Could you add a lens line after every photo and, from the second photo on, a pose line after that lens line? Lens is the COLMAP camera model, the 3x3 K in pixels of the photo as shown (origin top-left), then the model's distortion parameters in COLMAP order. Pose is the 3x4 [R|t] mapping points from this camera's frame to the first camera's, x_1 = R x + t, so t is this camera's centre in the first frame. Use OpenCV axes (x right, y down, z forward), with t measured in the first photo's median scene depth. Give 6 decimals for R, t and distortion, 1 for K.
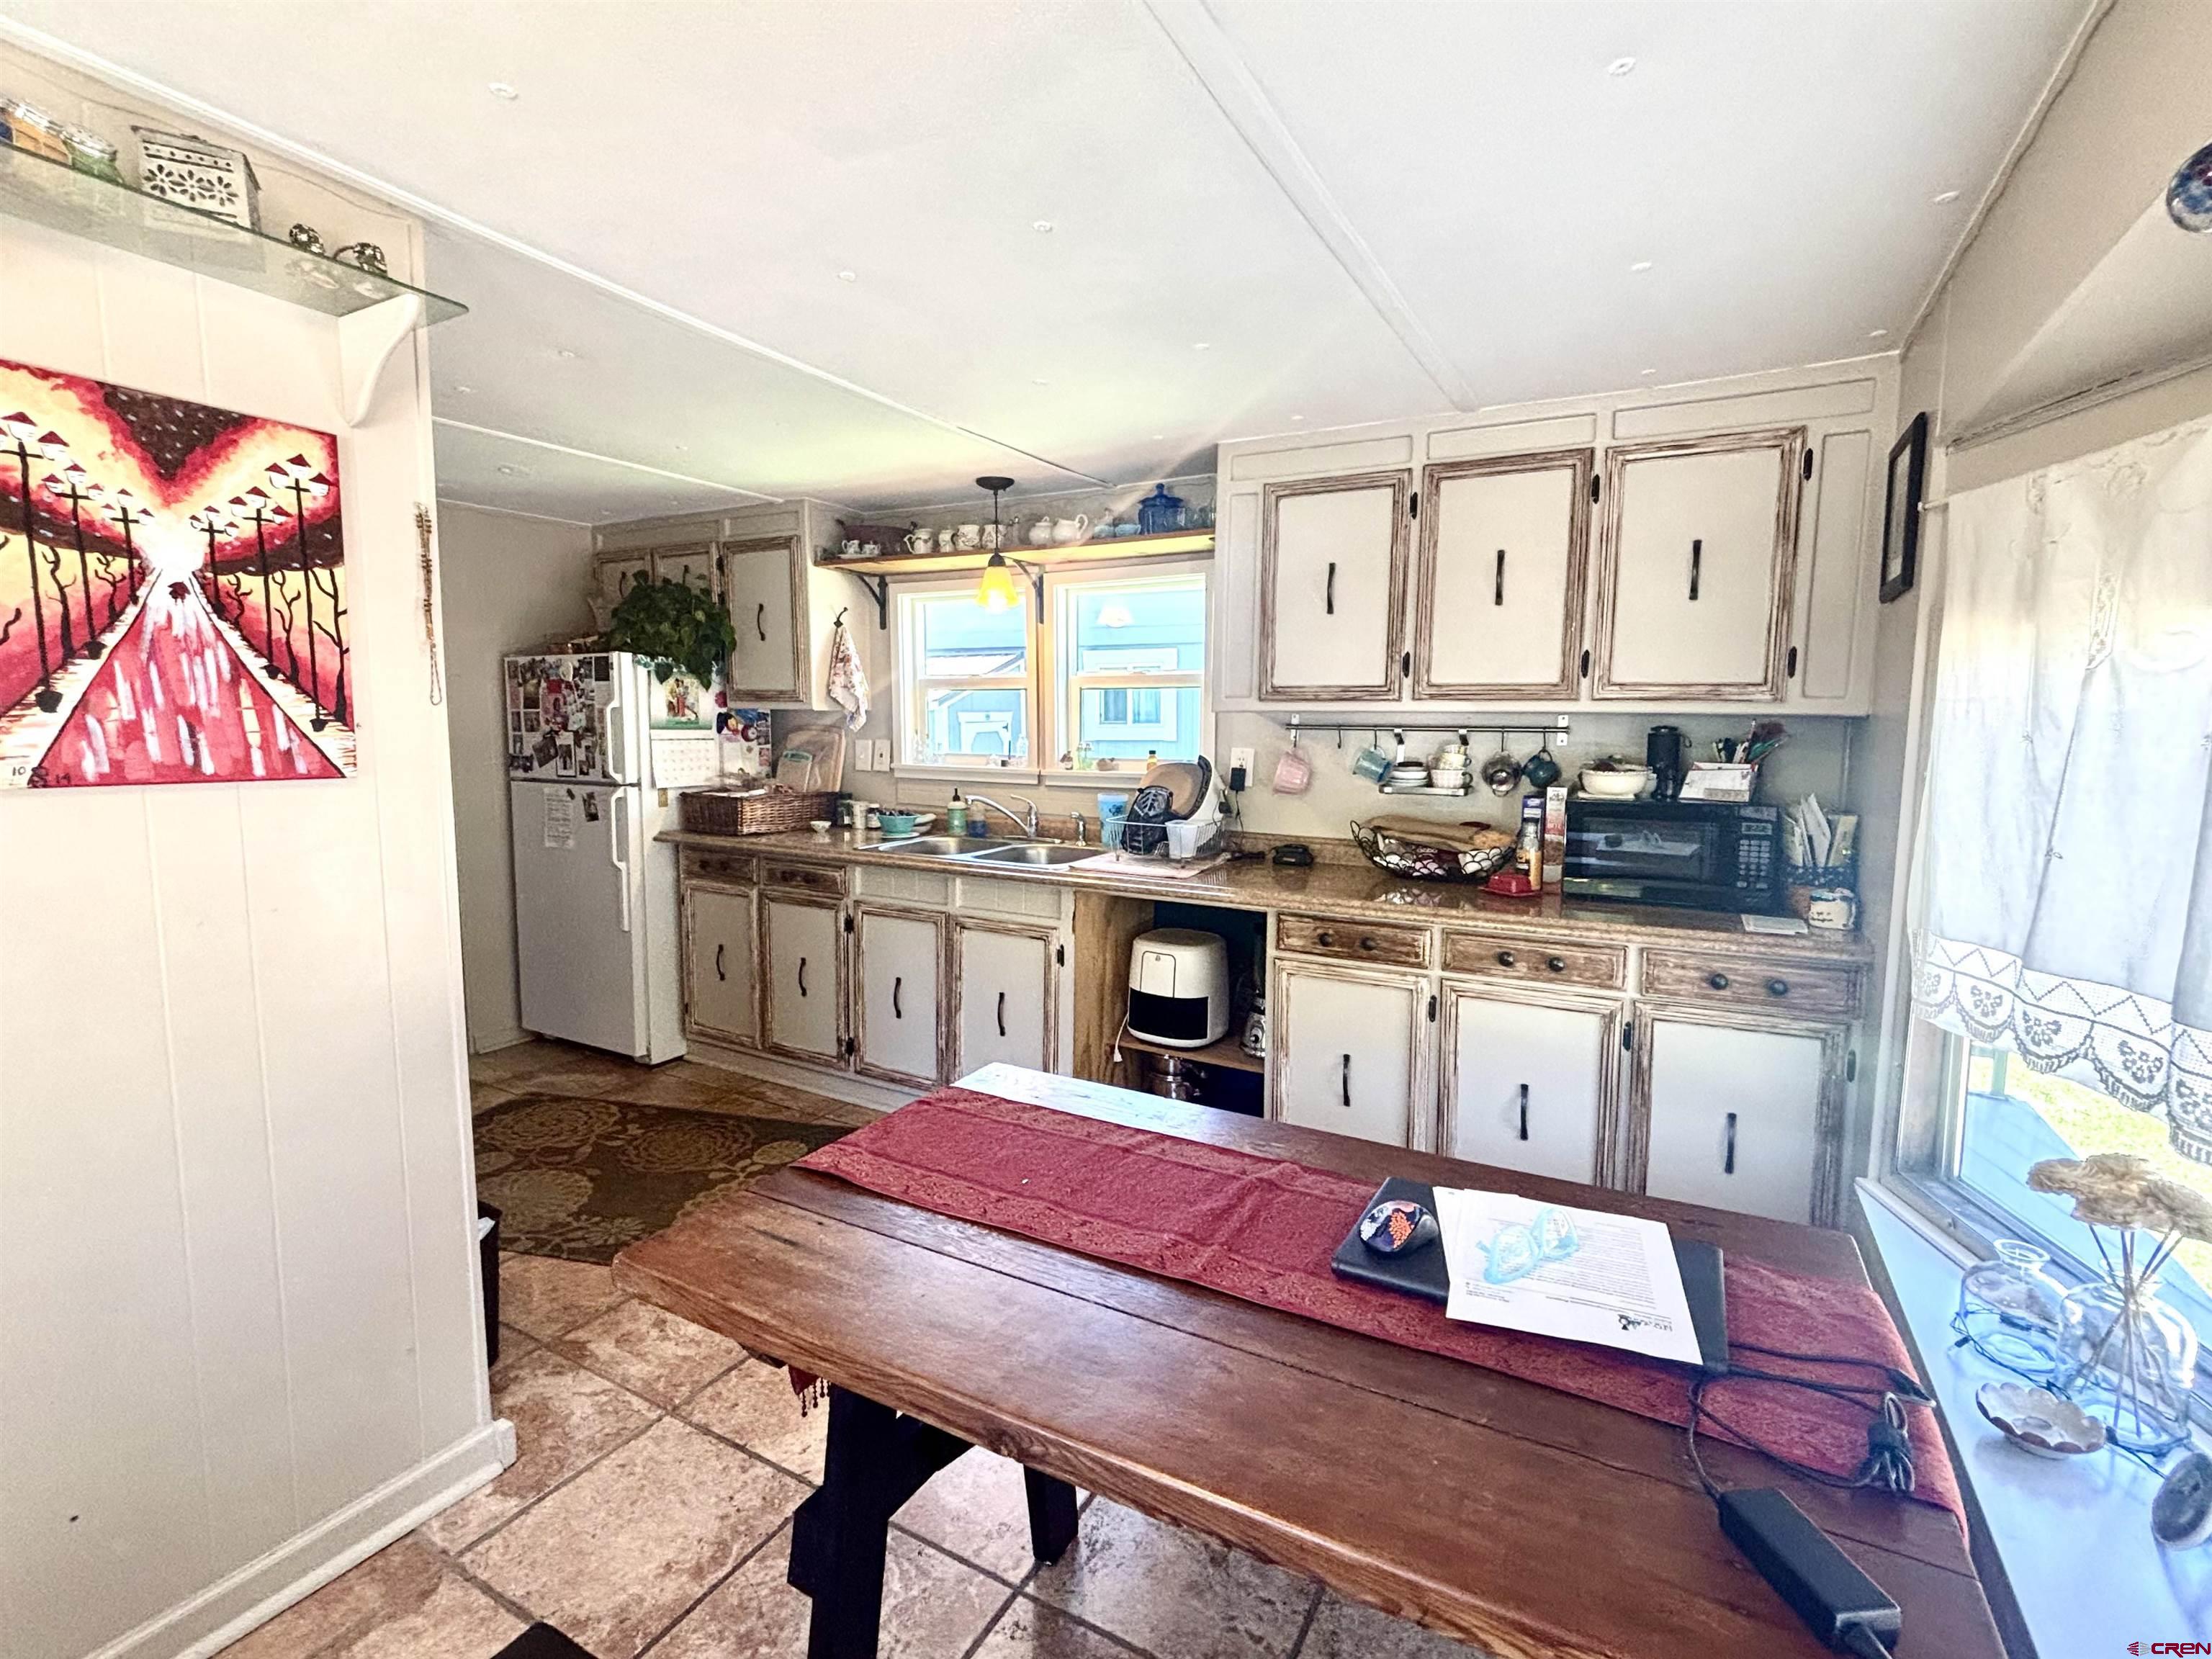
lens RADIAL K [[1025.6, 0, 1106.0], [0, 1025.6, 829.5], [0, 0, 1]] dist [0.000399, -0.005479]
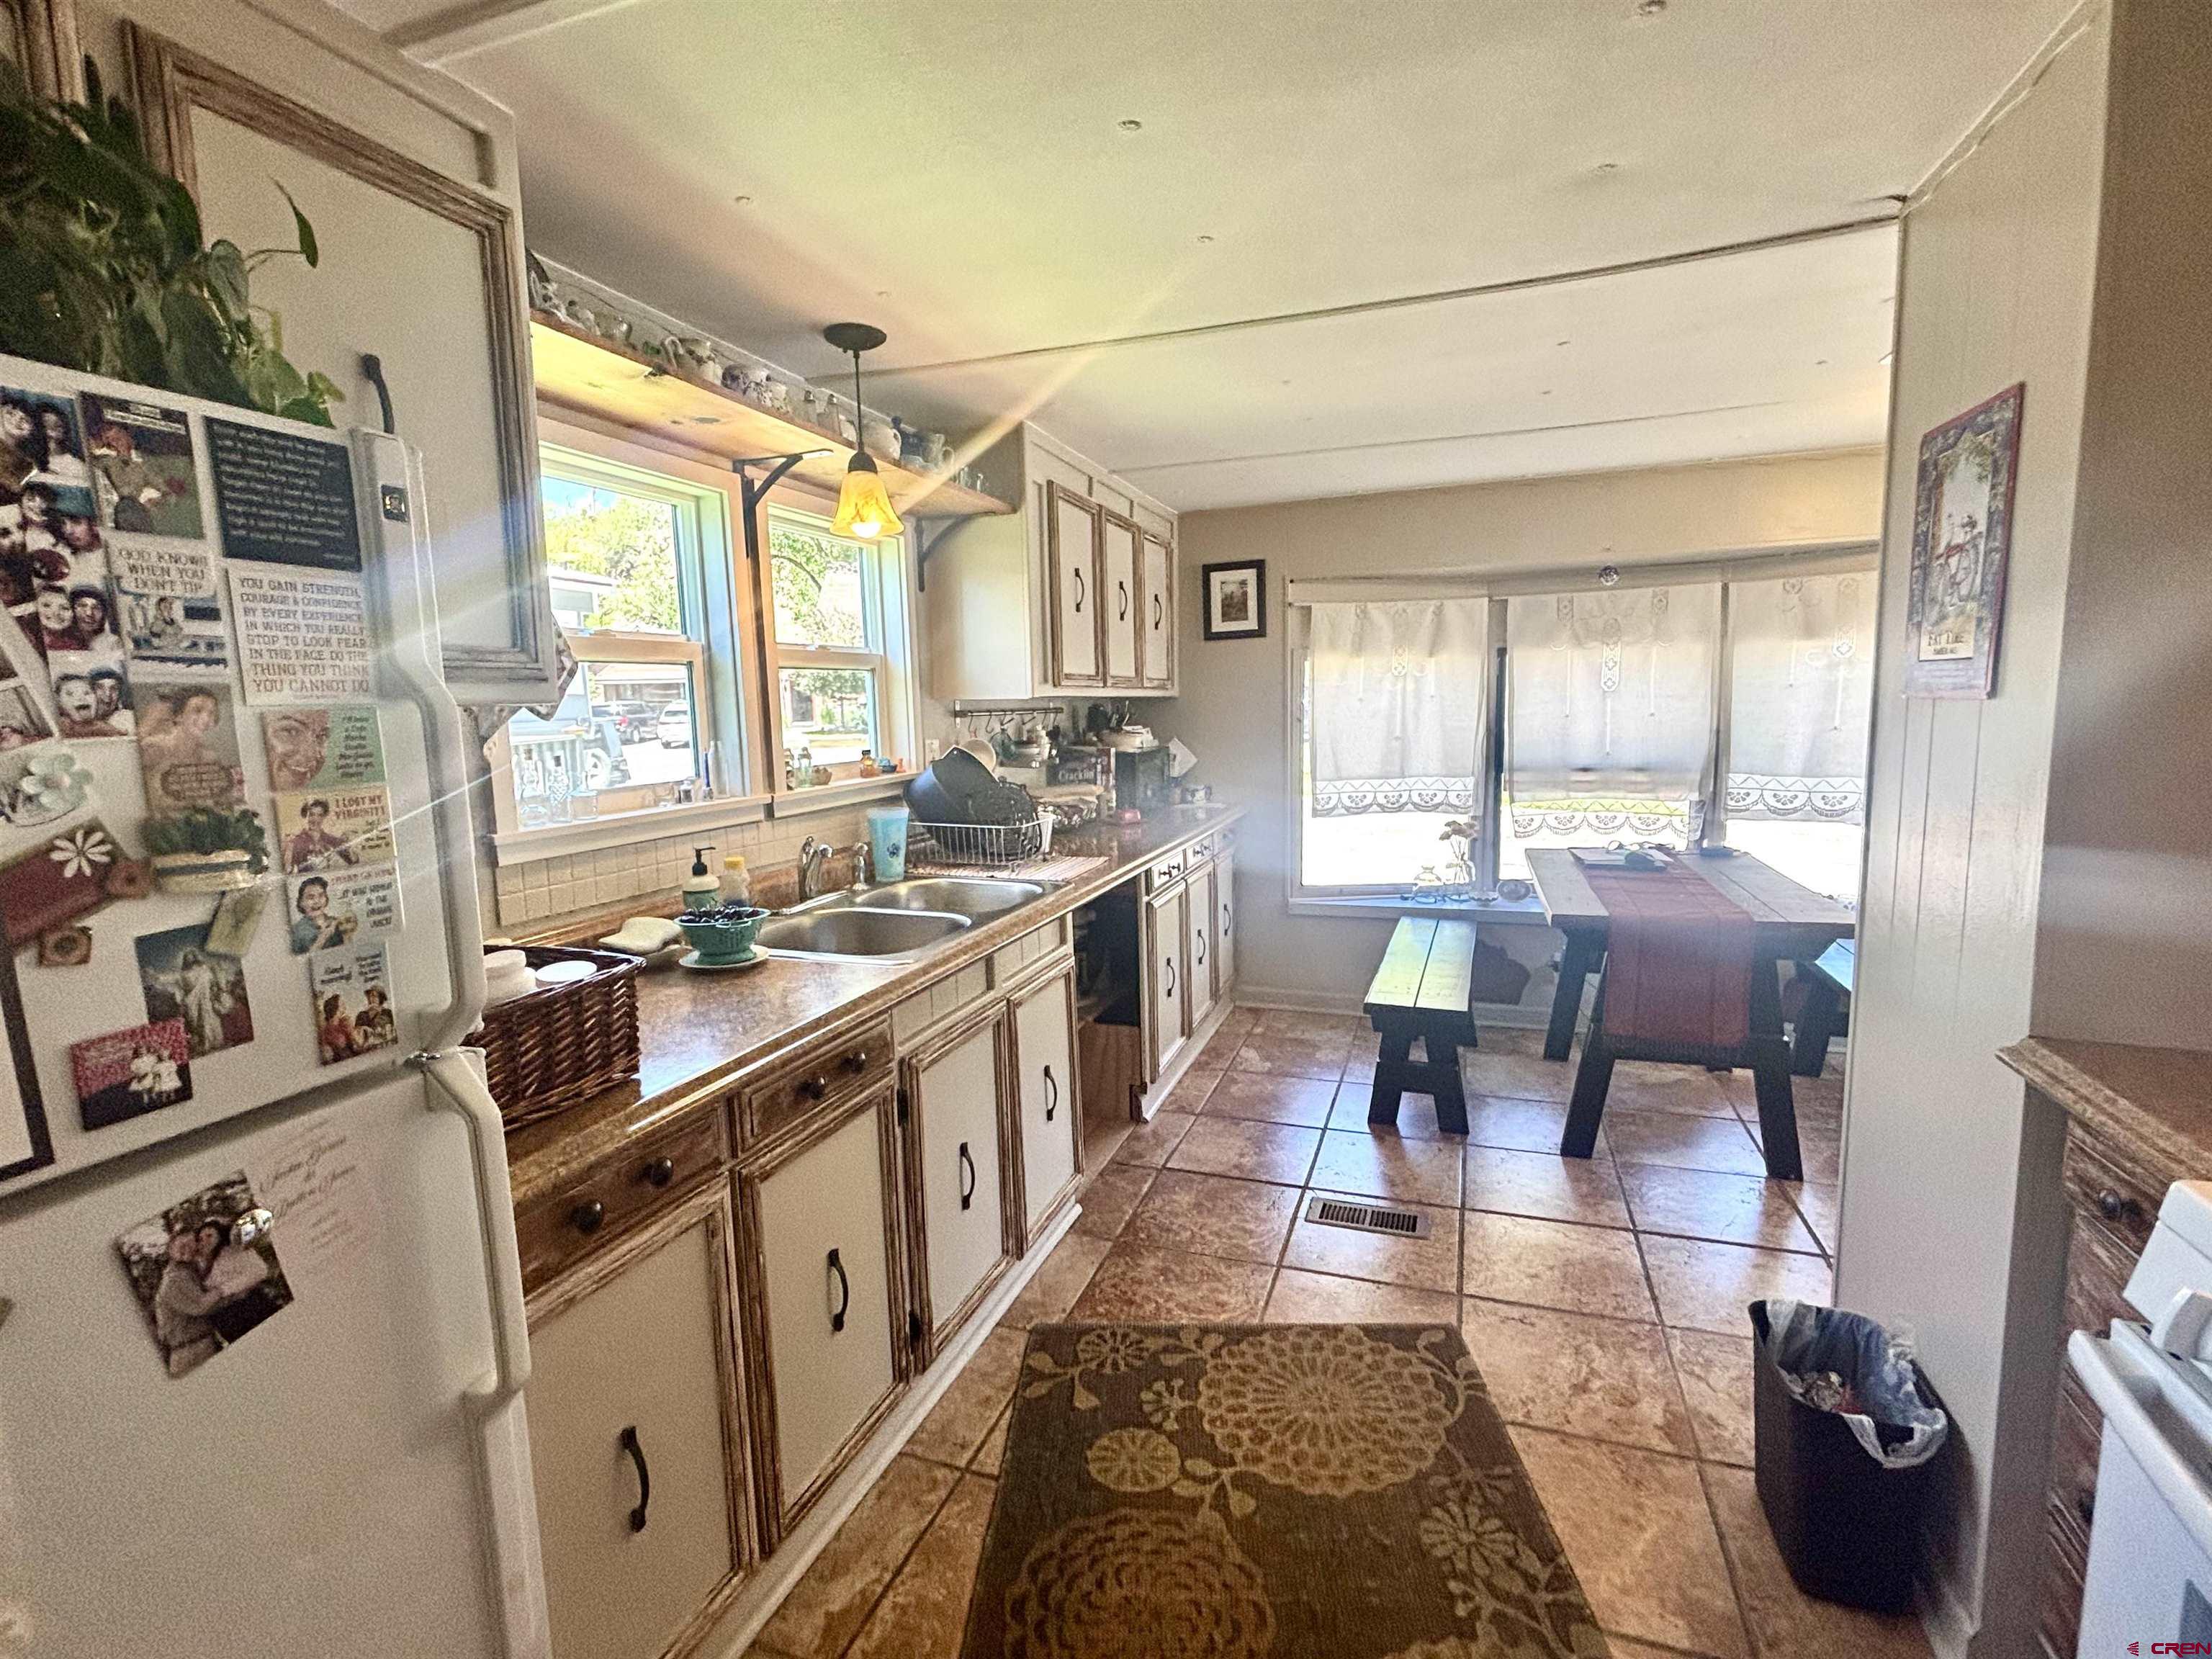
lens RADIAL K [[1018.8, 0, 1111.9], [0, 1018.8, 829.9], [0, 0, 1]] dist [0.001288, -0.000191]
pose [[-0.172739, -0.127568, 0.976672, -0.872122], [0.130050, 0.979942, 0.150996, -0.129172], [-0.976344, 0.153099, -0.152684, 1.093028]]
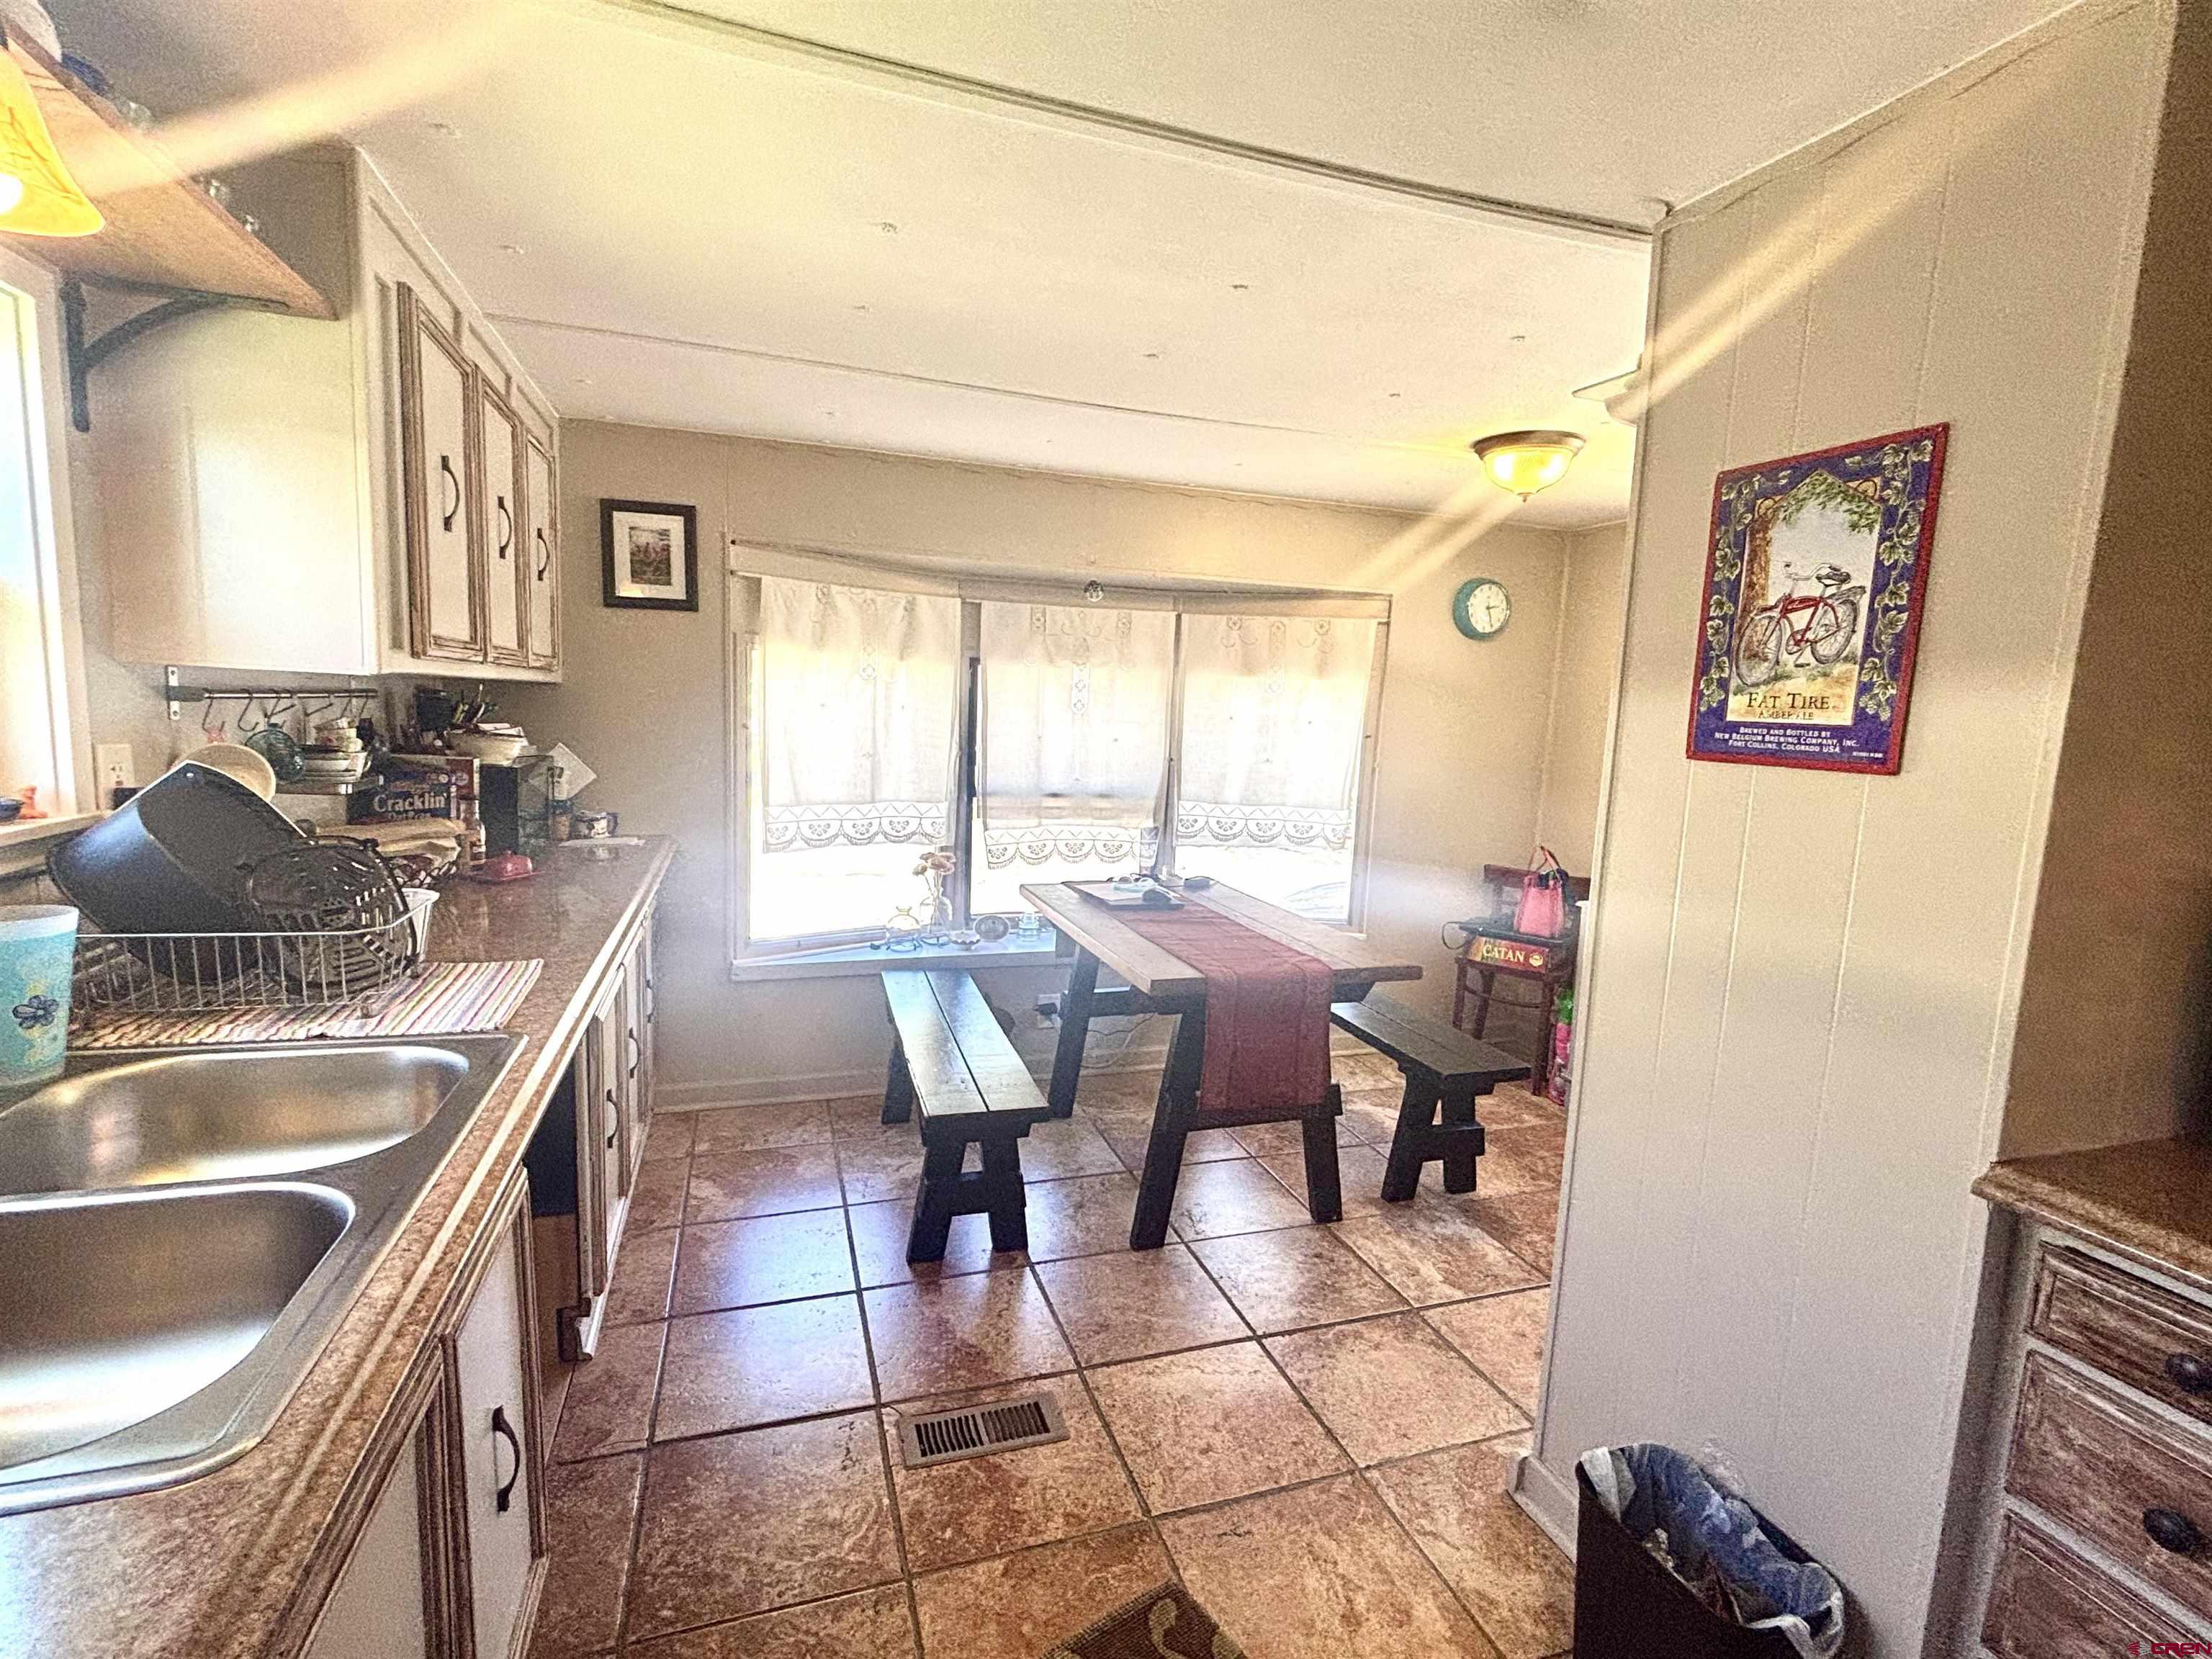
lens RADIAL K [[1018.8, 0, 1111.9], [0, 1018.8, 829.9], [0, 0, 1]] dist [0.001288, -0.000191]
pose [[-0.745447, -0.122633, 0.655187, -0.526928], [0.020452, 0.978260, 0.206373, -0.138424], [-0.666251, 0.167240, -0.726733, 1.142433]]
